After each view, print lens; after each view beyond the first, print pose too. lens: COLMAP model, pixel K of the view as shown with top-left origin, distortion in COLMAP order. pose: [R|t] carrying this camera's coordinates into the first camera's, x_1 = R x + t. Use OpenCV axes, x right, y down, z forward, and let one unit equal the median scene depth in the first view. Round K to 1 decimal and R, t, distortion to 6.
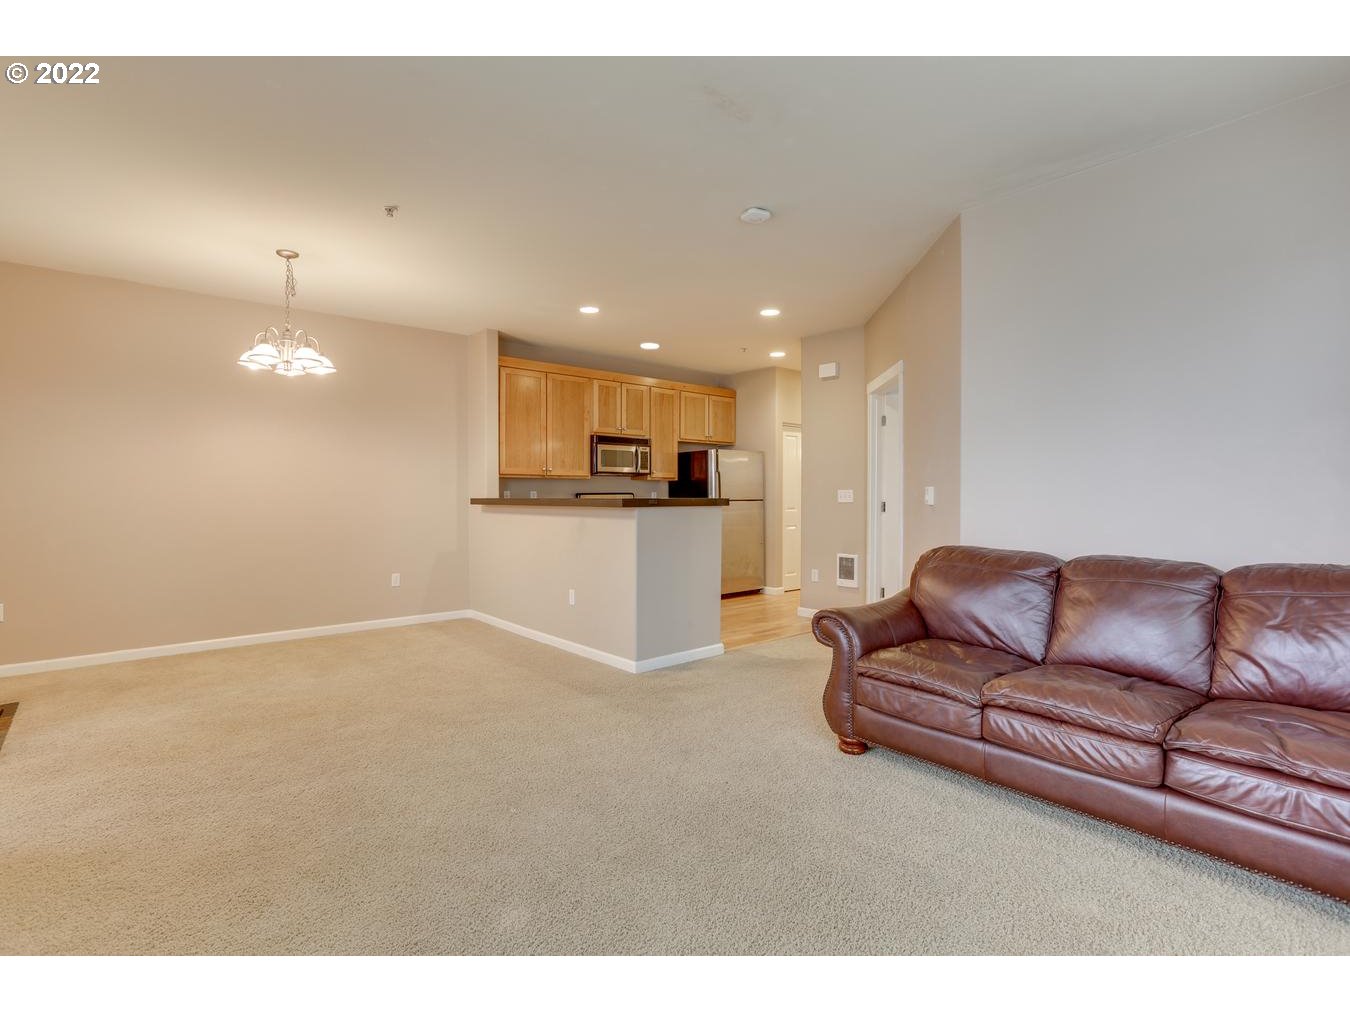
lens RADIAL K [[656.1, 0, 672.5], [0, 656.1, 501.4], [0, 0, 1]] dist [-0.052937, 0.026094]
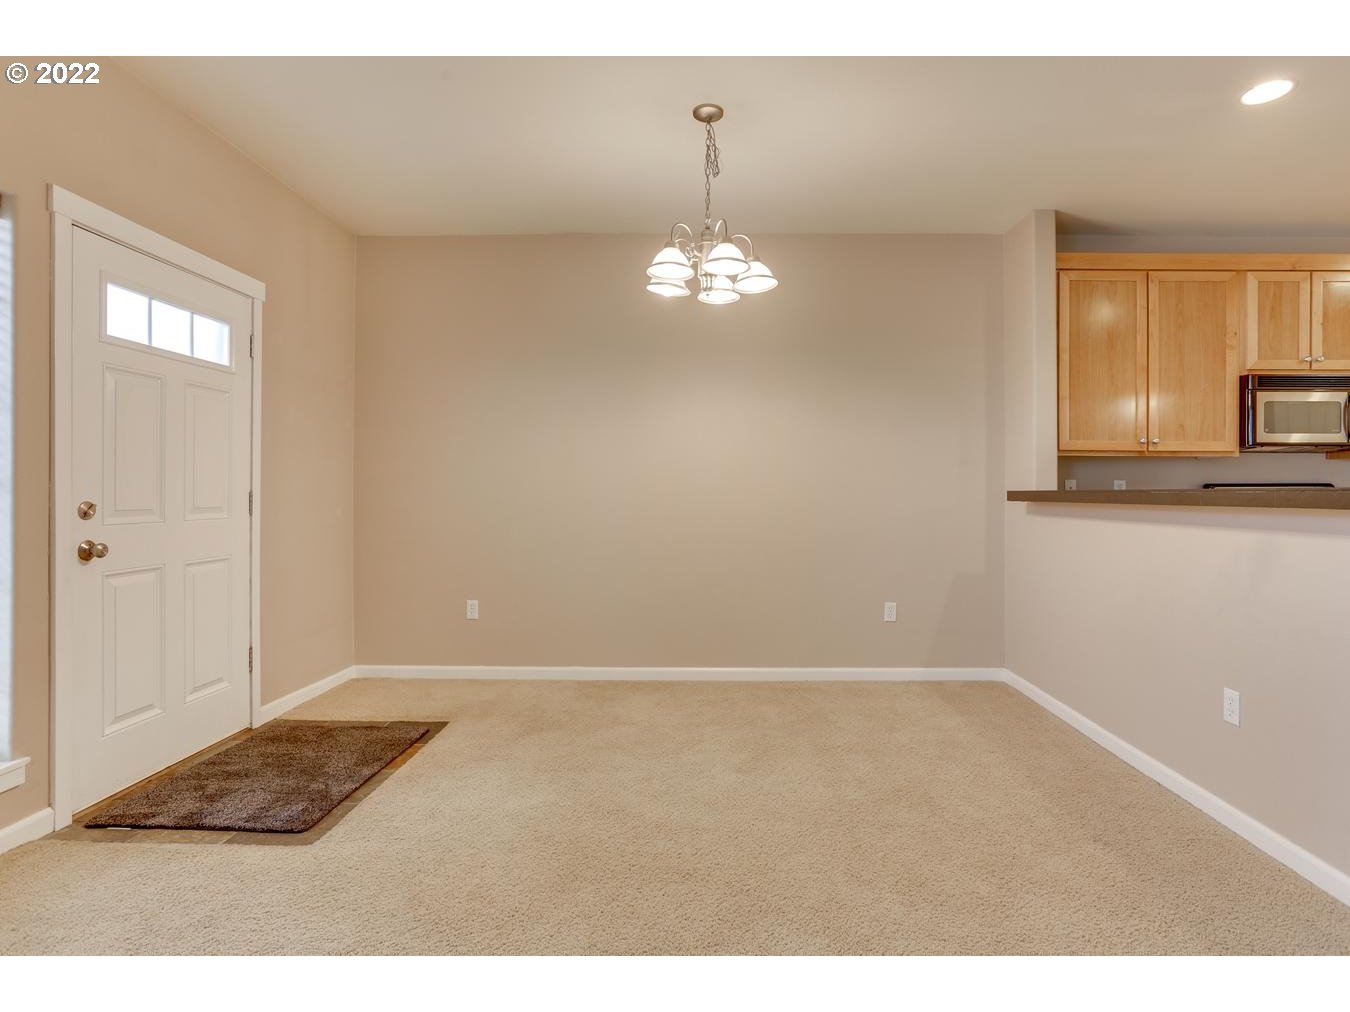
lens RADIAL K [[687.8, 0, 701.2], [0, 687.8, 495.2], [0, 0, 1]] dist [-0.047583, 0.027146]
pose [[0.744160, 0.006906, -0.667966, -0.087466], [-0.010804, 0.999940, -0.001698, 0.003240], [0.667914, 0.008481, 0.744190, 0.303951]]
